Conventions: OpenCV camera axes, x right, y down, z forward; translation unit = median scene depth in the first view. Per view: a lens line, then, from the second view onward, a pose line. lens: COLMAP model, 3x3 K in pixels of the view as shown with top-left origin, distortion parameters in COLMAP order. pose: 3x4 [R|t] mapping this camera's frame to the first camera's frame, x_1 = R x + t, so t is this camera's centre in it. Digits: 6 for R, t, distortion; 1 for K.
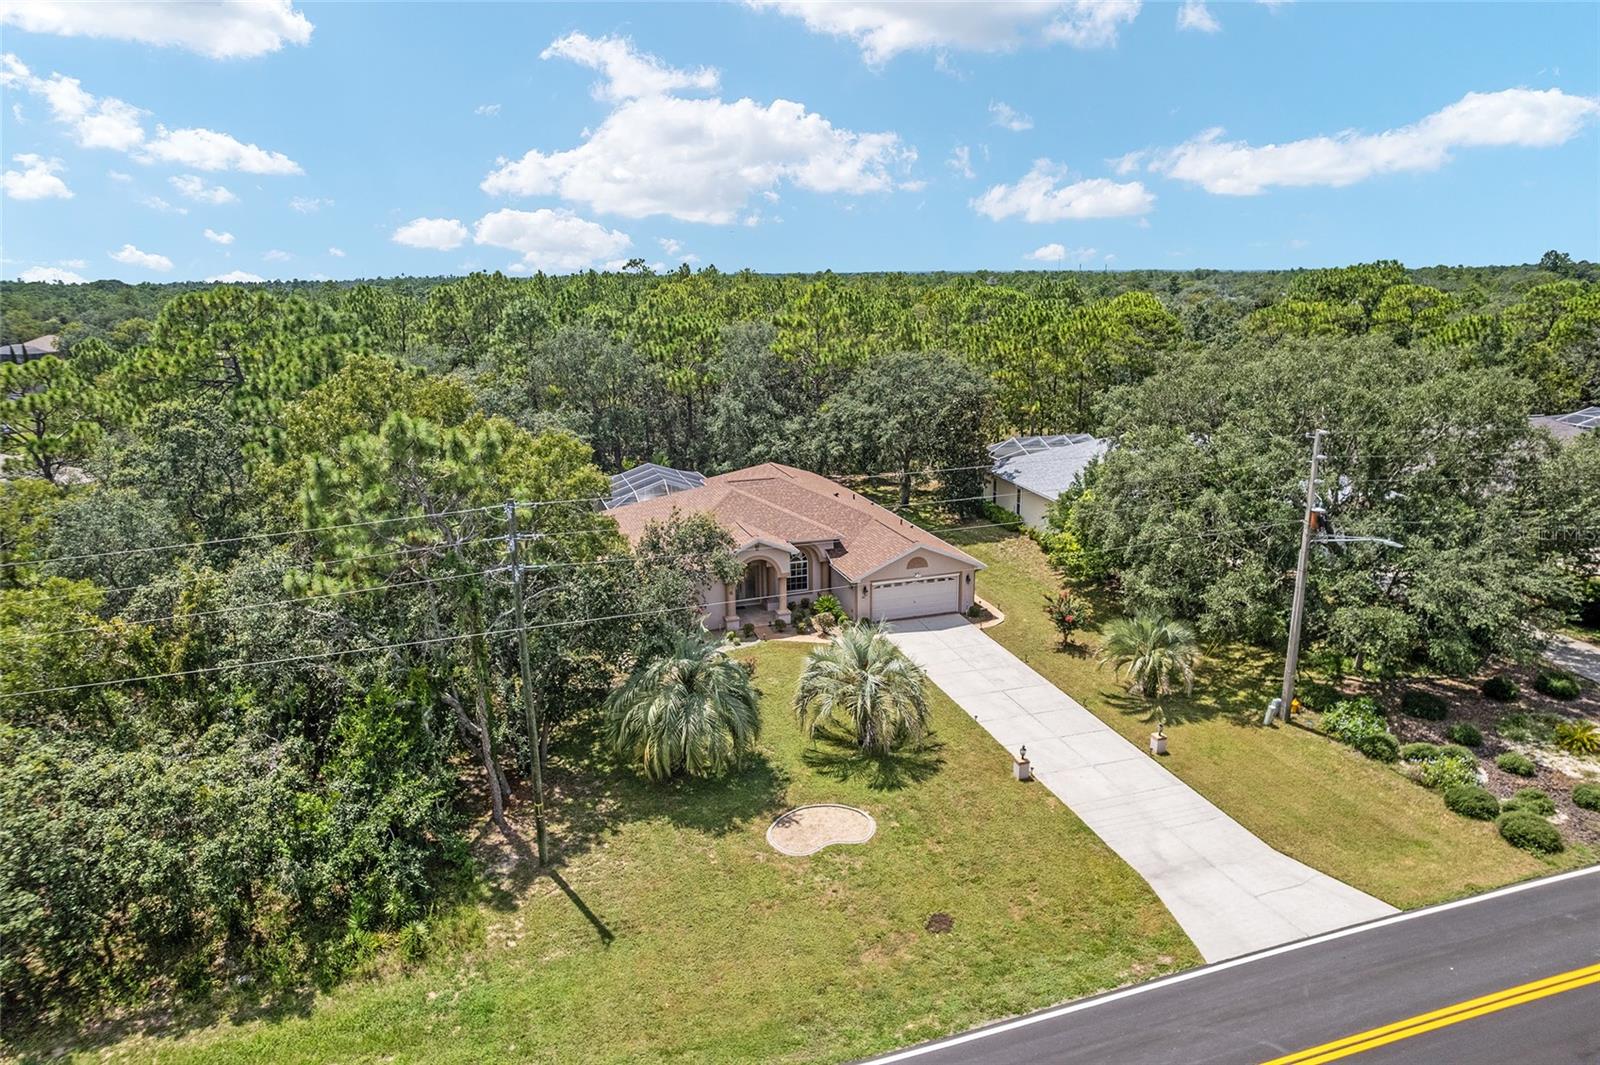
lens RADIAL K [[1029.0, 0, 807.3], [0, 1029.0, 543.4], [0, 0, 1]] dist [-0.077272, 0.066685]
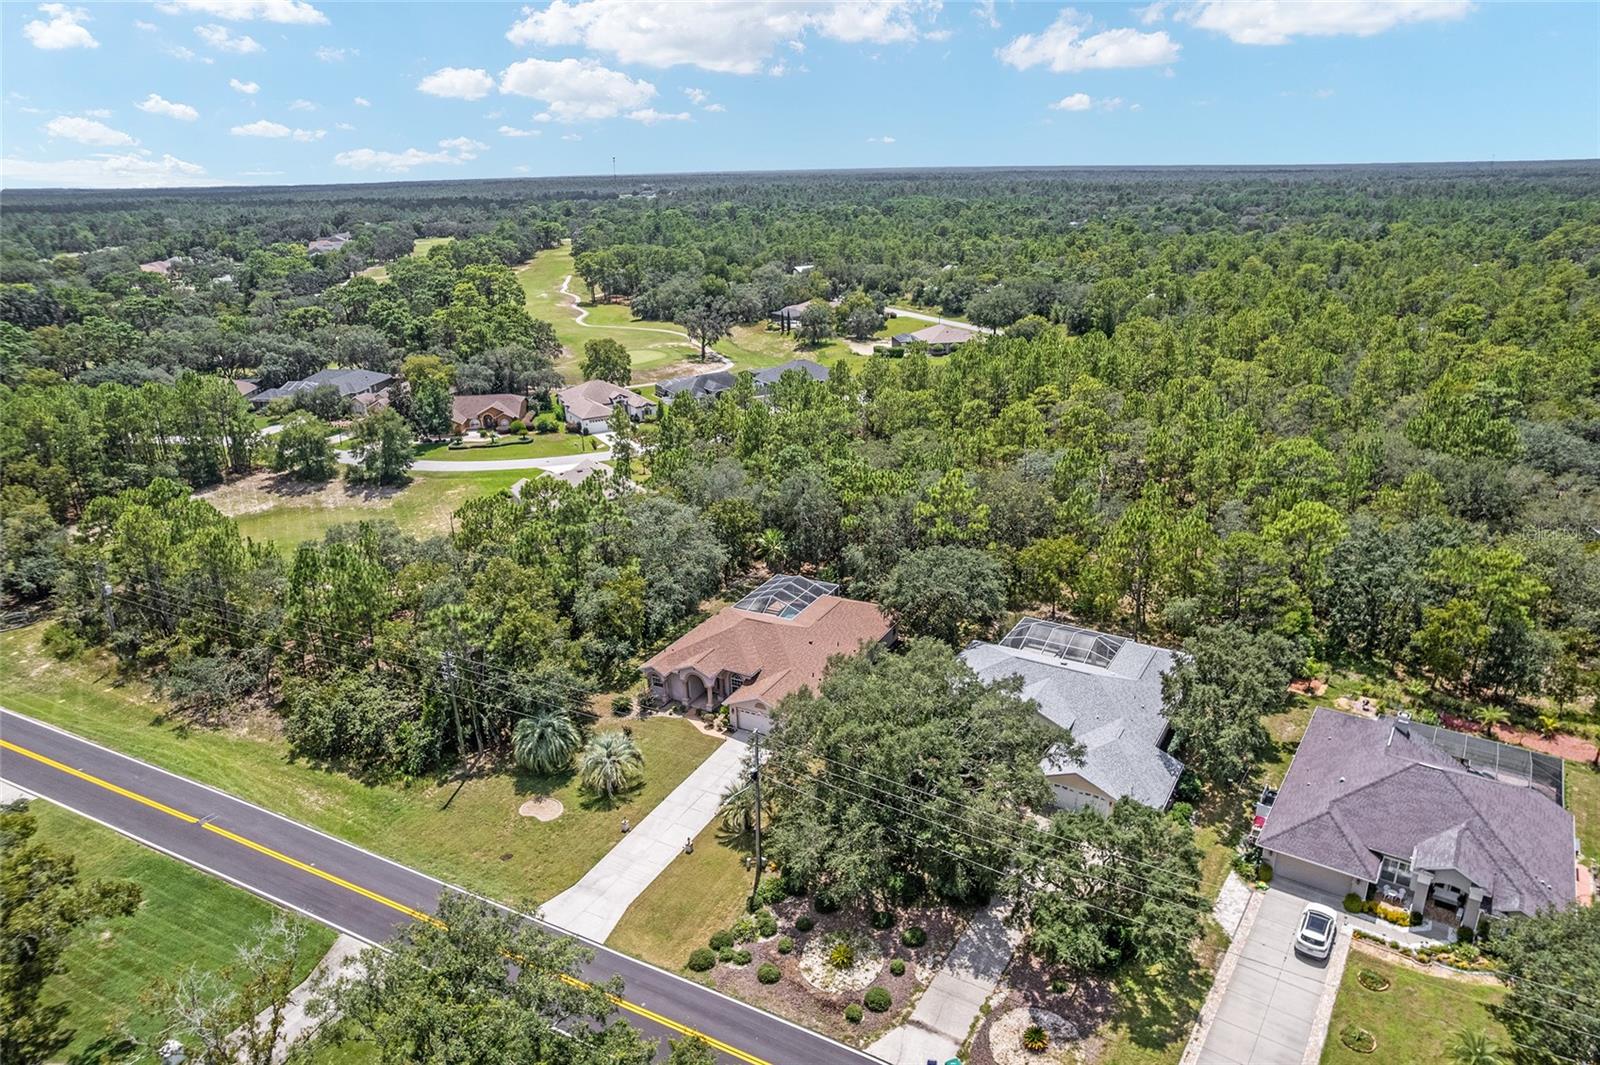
lens RADIAL K [[1029.0, 0, 805.9], [0, 1029.0, 542.8], [0, 0, 1]] dist [-0.077272, 0.066685]
pose [[0.700900, 0.248617, -0.668528, 1.926502], [-0.174140, 0.968568, 0.177625, -0.877528], [0.691675, -0.008080, 0.722163, -0.307024]]
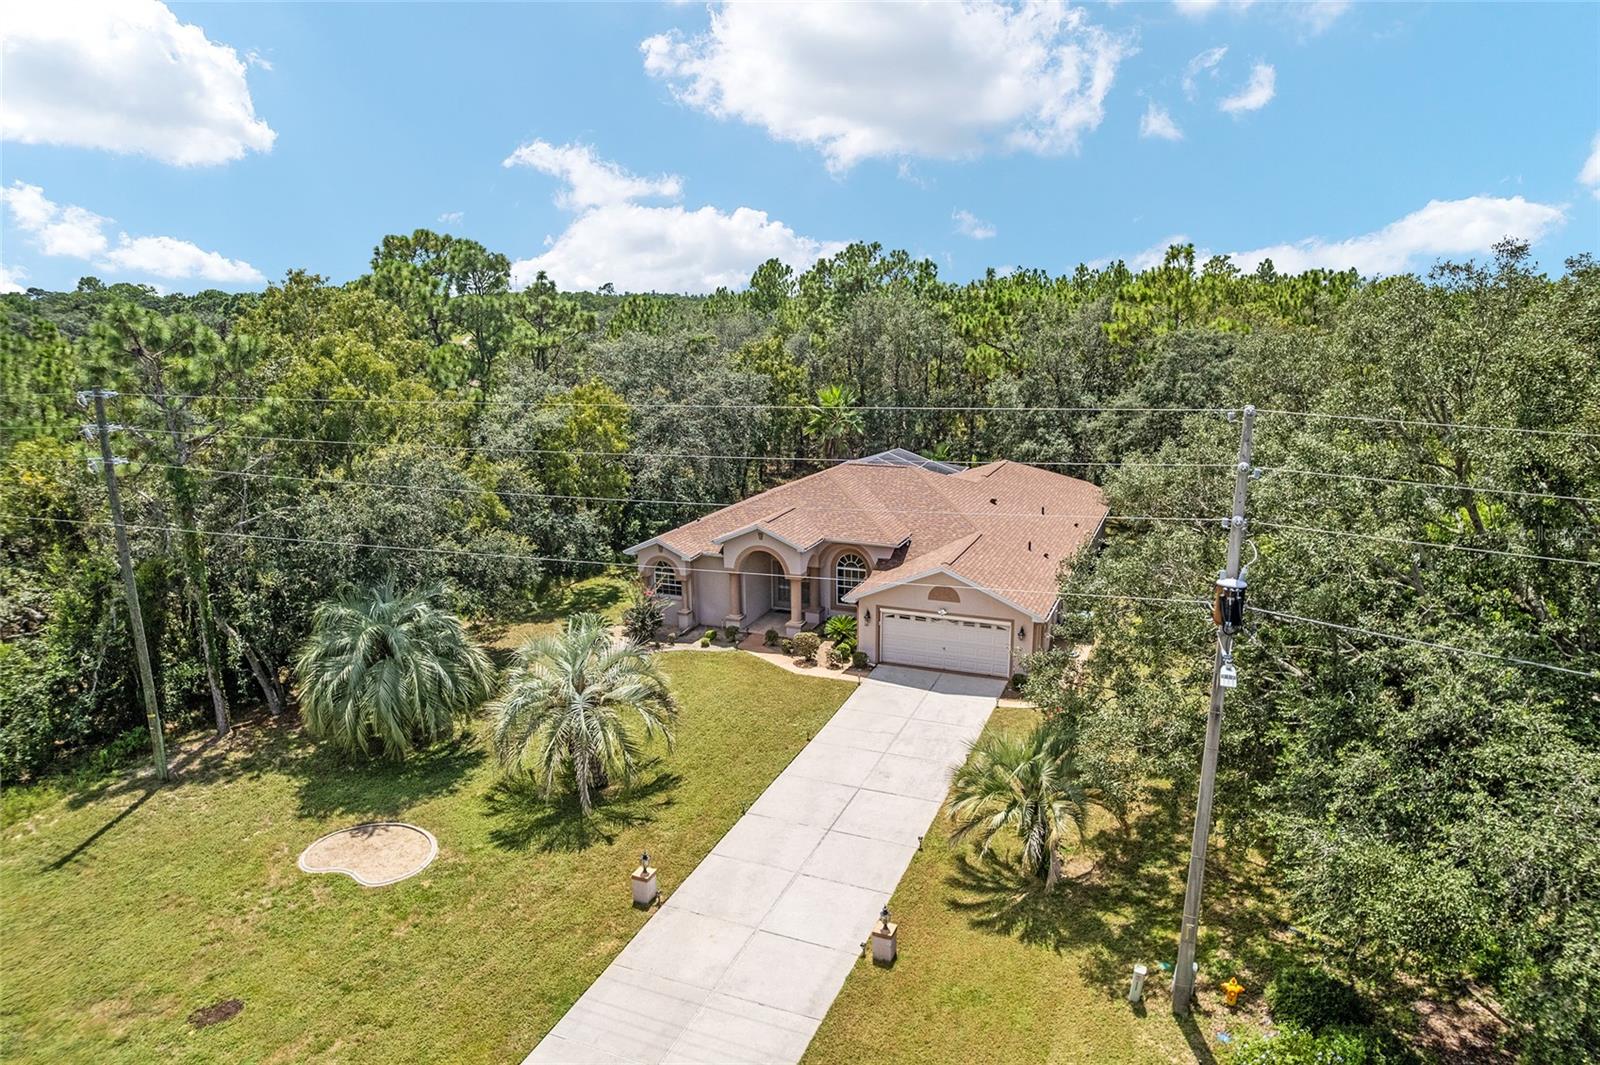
lens RADIAL K [[1029.0, 0, 798.3], [0, 1029.0, 541.3], [0, 0, 1]] dist [-0.077272, 0.066685]
pose [[0.762255, 0.154241, -0.628631, 0.721641], [-0.167717, 0.985090, 0.038333, -0.041502], [0.625170, 0.076212, 0.776759, 0.590167]]
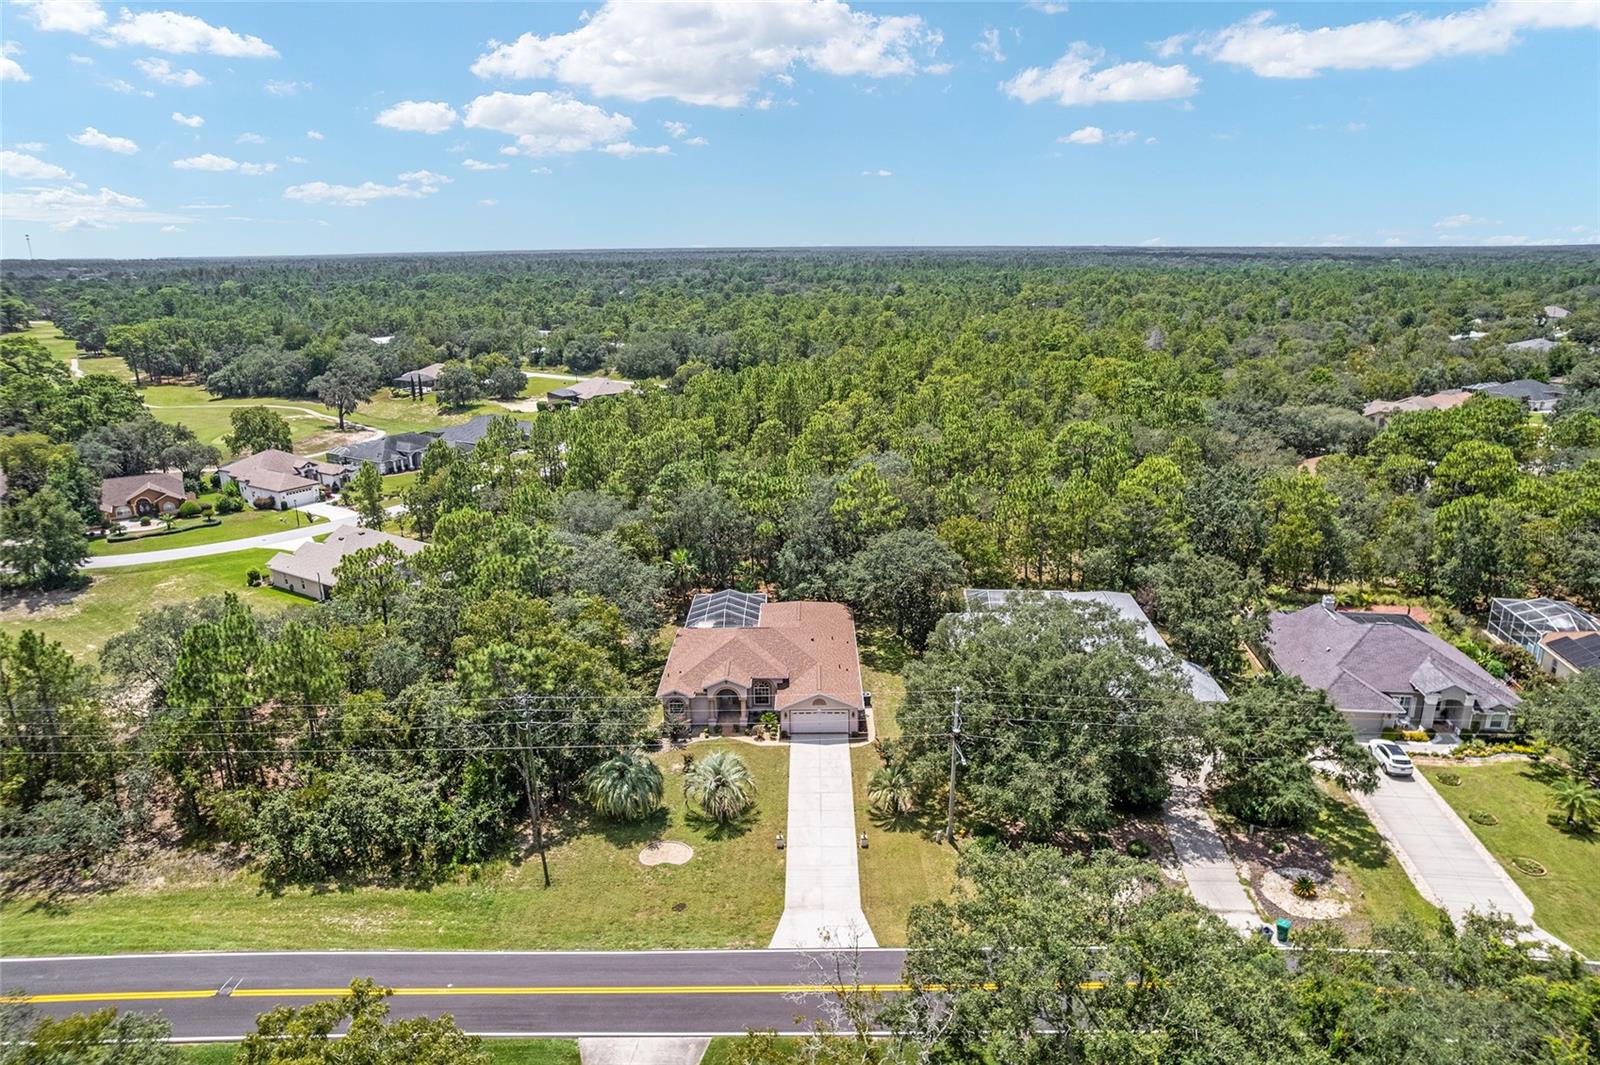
lens RADIAL K [[1029.0, 0, 808.5], [0, 1029.0, 544.9], [0, 0, 1]] dist [-0.077272, 0.066685]
pose [[0.951143, 0.093362, -0.294297, 0.853413], [-0.084009, 0.995480, 0.044294, -0.471237], [0.297103, -0.017407, 0.954687, -0.903463]]
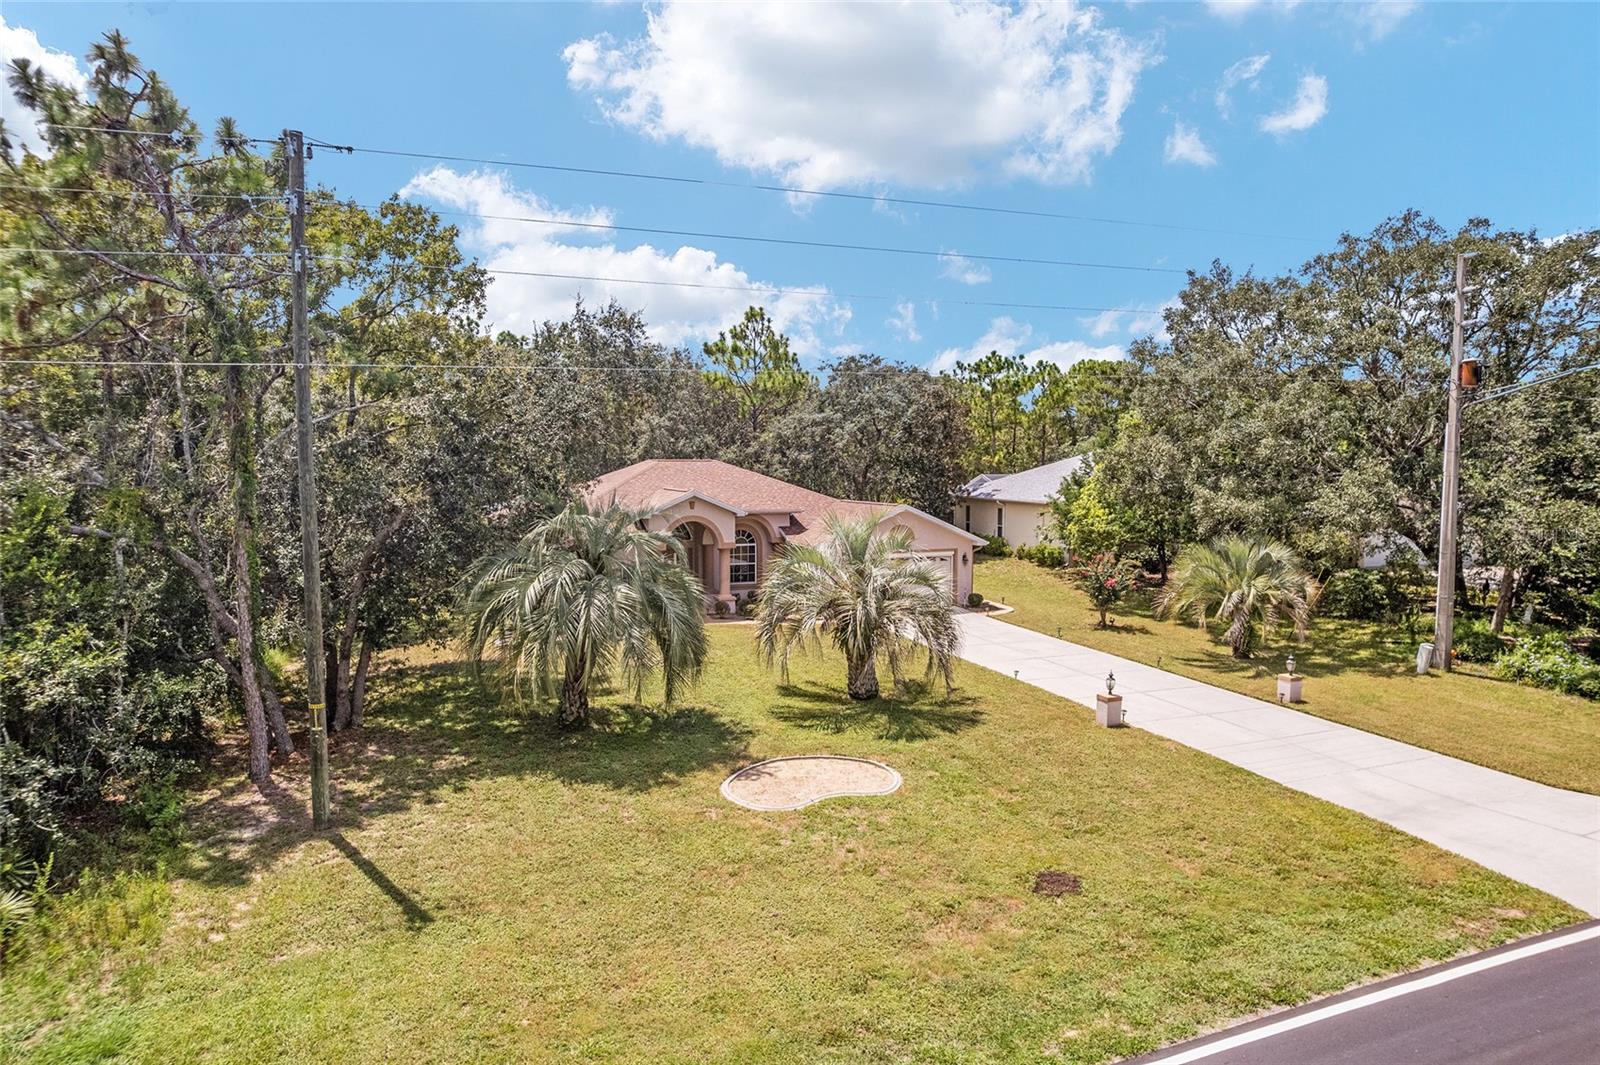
lens RADIAL K [[1029.0, 0, 802.8], [0, 1029.0, 543.0], [0, 0, 1]] dist [-0.077272, 0.066685]
pose [[0.996929, 0.005675, 0.078107, -0.039493], [0.008645, 0.983300, -0.181786, 0.253654], [-0.077835, 0.181903, 0.980231, 0.392466]]
